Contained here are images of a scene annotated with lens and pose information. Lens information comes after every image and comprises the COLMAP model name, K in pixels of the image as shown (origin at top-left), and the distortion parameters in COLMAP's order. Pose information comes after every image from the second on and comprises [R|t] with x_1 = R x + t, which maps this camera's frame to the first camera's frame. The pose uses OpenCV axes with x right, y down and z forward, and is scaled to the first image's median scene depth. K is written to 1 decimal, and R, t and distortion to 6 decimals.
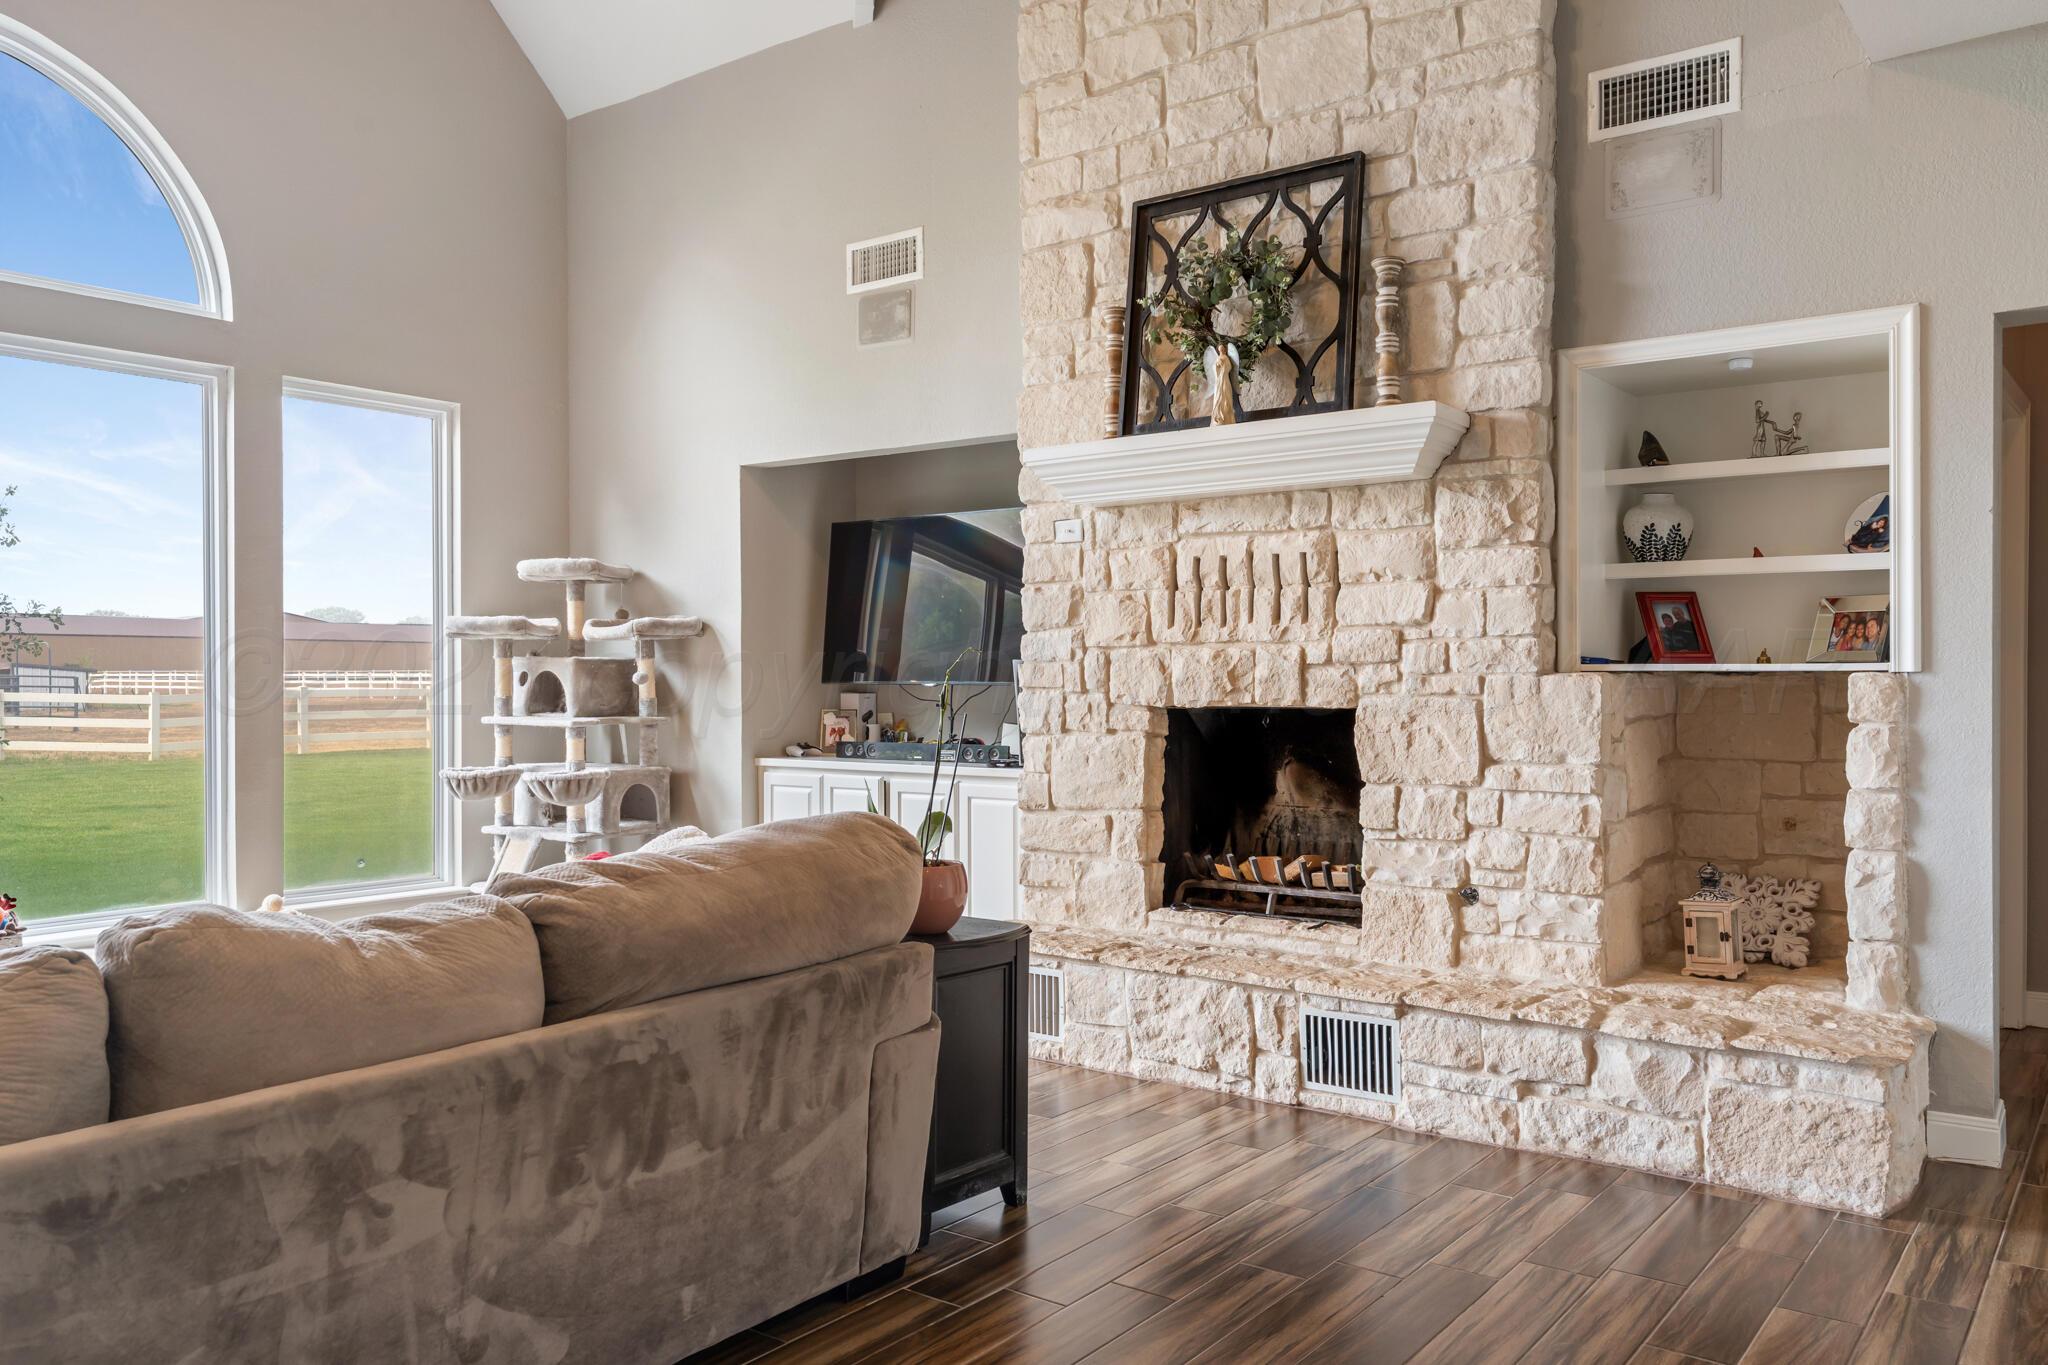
lens RADIAL K [[1538.1, 0, 1006.2], [0, 1538.1, 710.9], [0, 0, 1]] dist [0.017077, -0.012840]
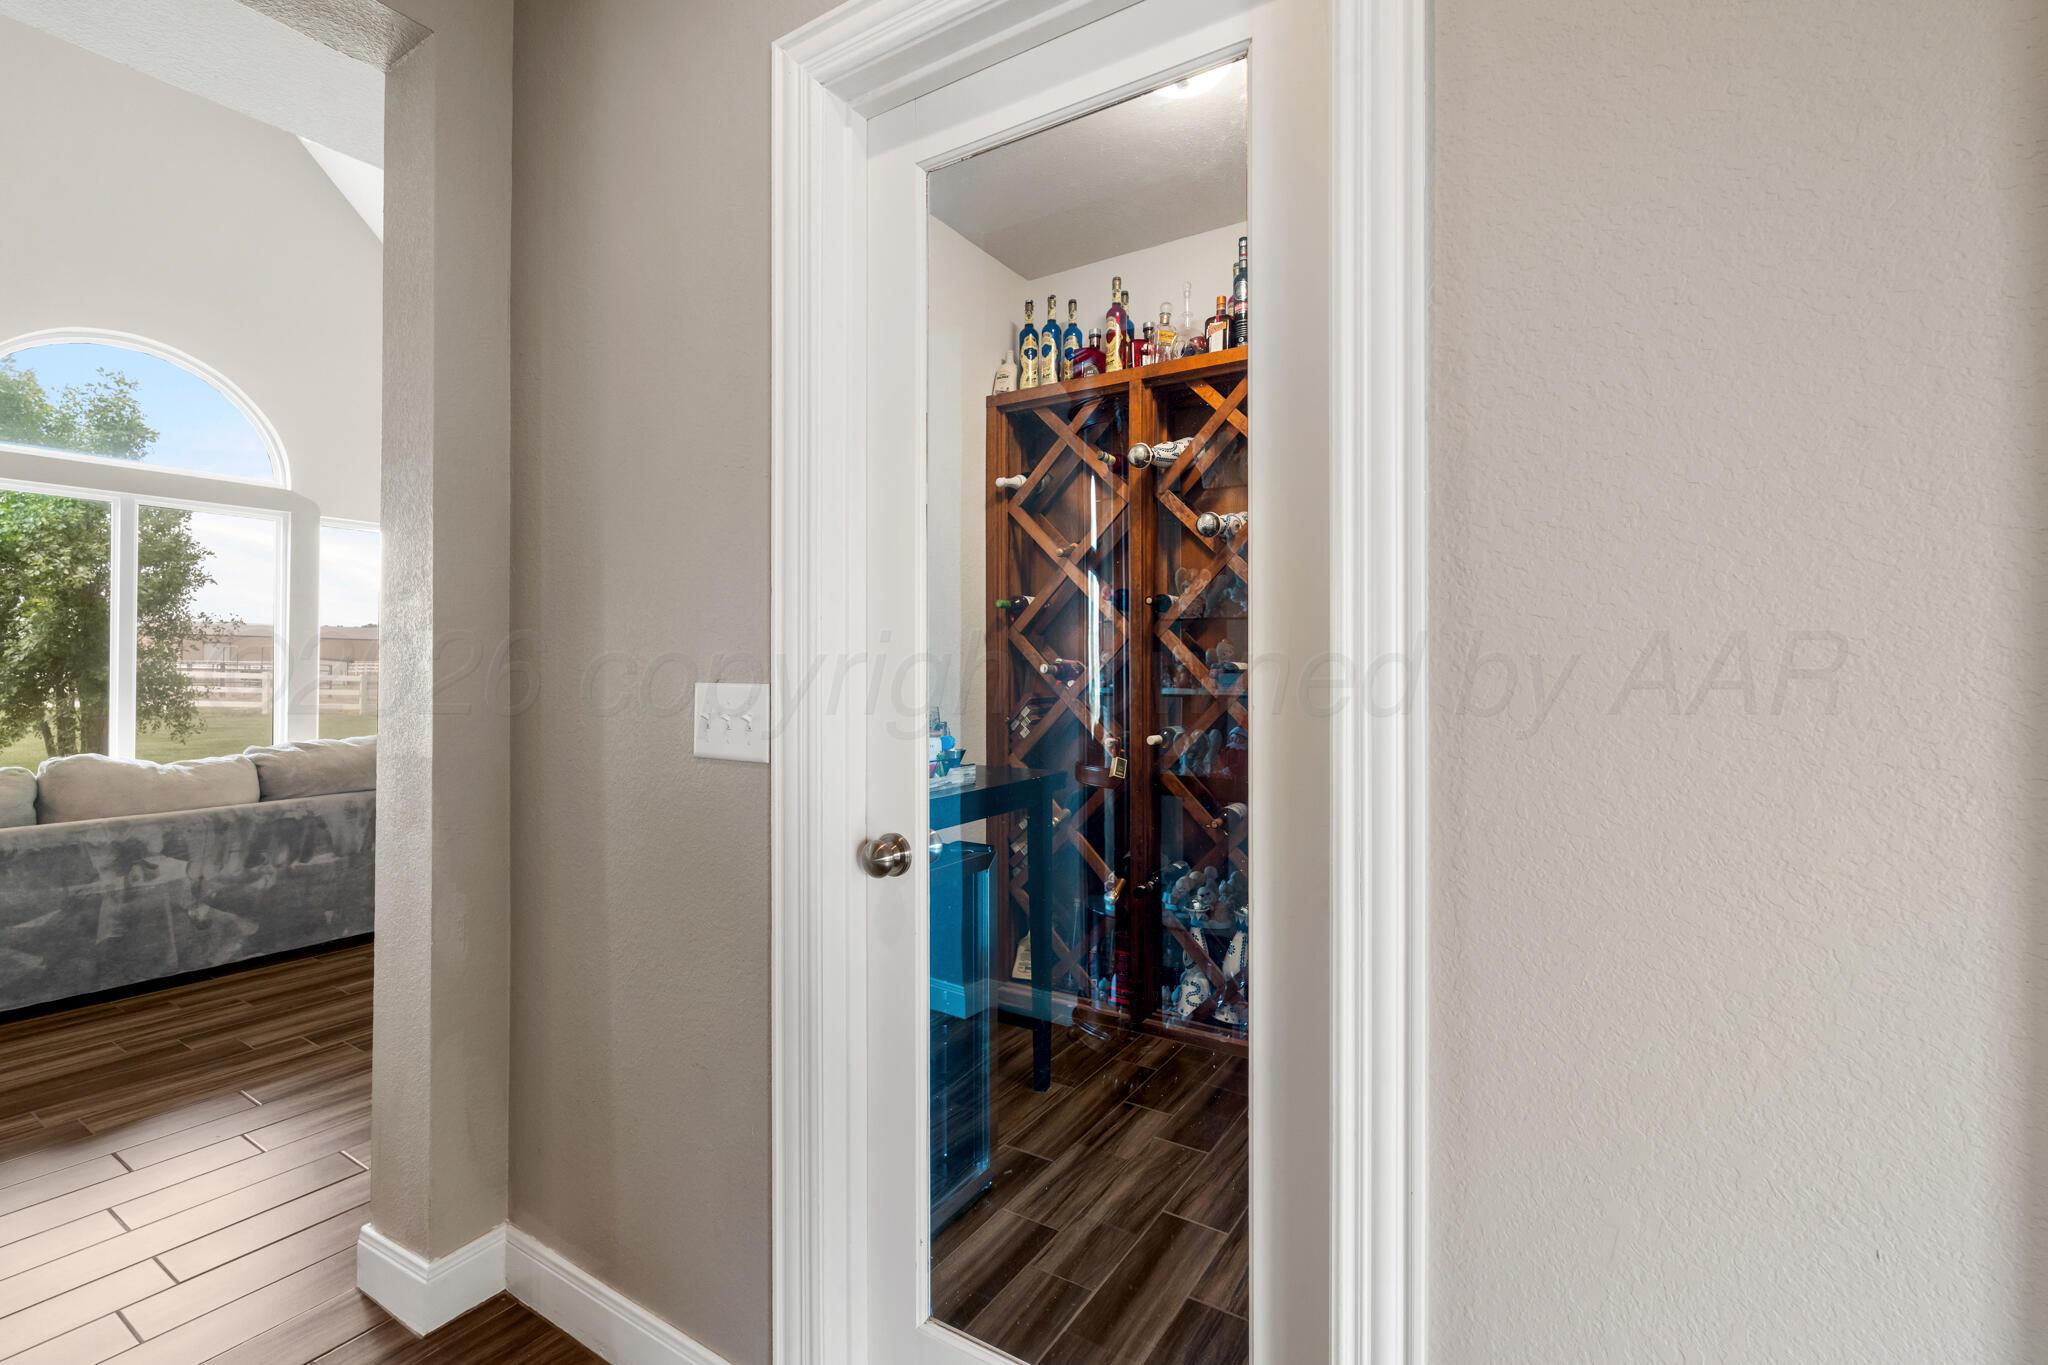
lens RADIAL K [[904.5, 0, 1034.5], [0, 904.5, 673.7], [0, 0, 1]] dist [0.000407, -0.004411]
pose [[0.995223, 0.008936, 0.097220, 0.531521], [-0.007190, 0.999807, -0.018298, 0.004791], [-0.097364, 0.017512, 0.995095, -0.388680]]
